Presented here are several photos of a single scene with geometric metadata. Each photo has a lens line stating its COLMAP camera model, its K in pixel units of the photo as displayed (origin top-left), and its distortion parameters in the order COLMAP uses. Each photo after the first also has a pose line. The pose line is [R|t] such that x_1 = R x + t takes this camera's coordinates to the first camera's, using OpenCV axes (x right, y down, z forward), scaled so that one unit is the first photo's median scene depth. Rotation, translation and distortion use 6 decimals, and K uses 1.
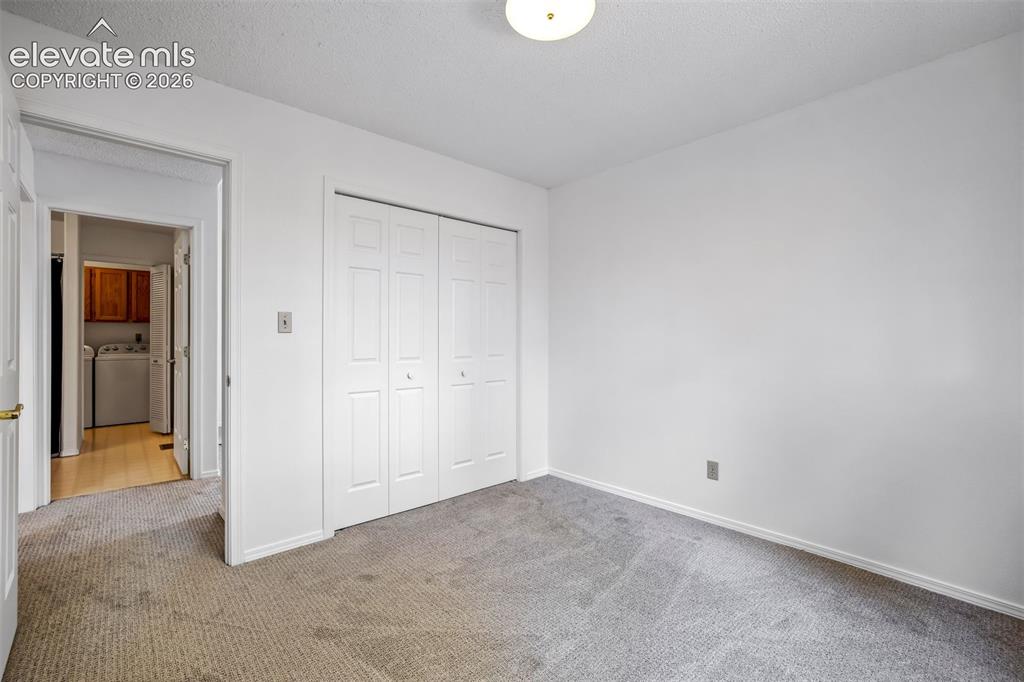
lens RADIAL K [[447.1, 0, 511.9], [0, 447.1, 338.5], [0, 0, 1]] dist [-0.035031, 0.020145]
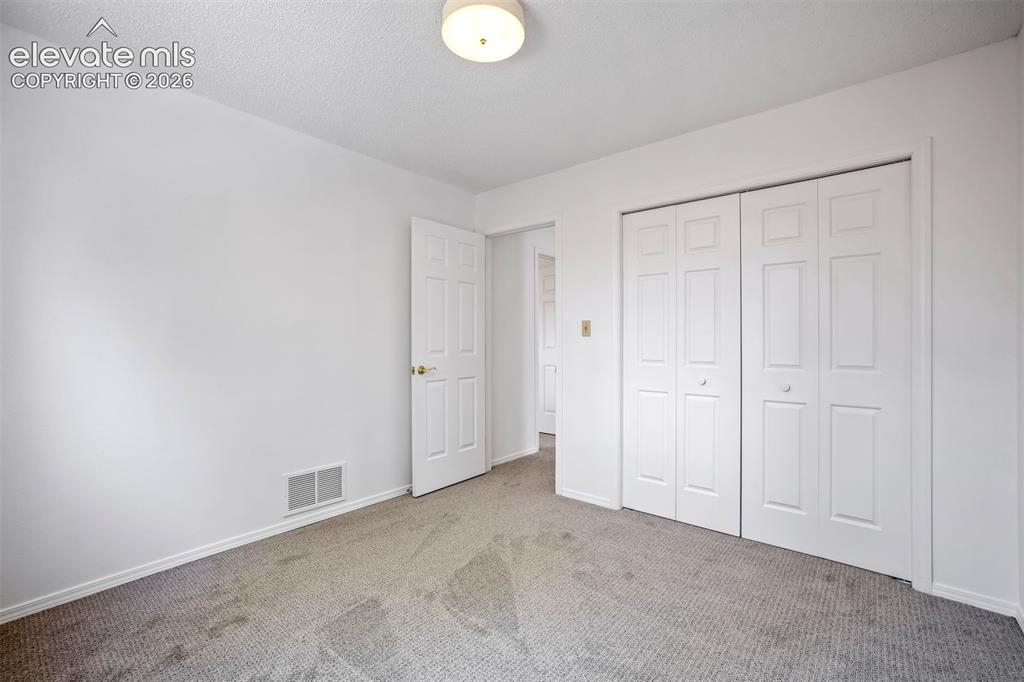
lens RADIAL K [[439.1, 0, 512.5], [0, 439.1, 339.1], [0, 0, 1]] dist [-0.031312, 0.014675]
pose [[0.134001, -0.008353, -0.990946, 0.769631], [-0.004036, 0.999952, -0.008975, 0.008506], [0.990973, 0.005202, 0.133960, 0.621607]]
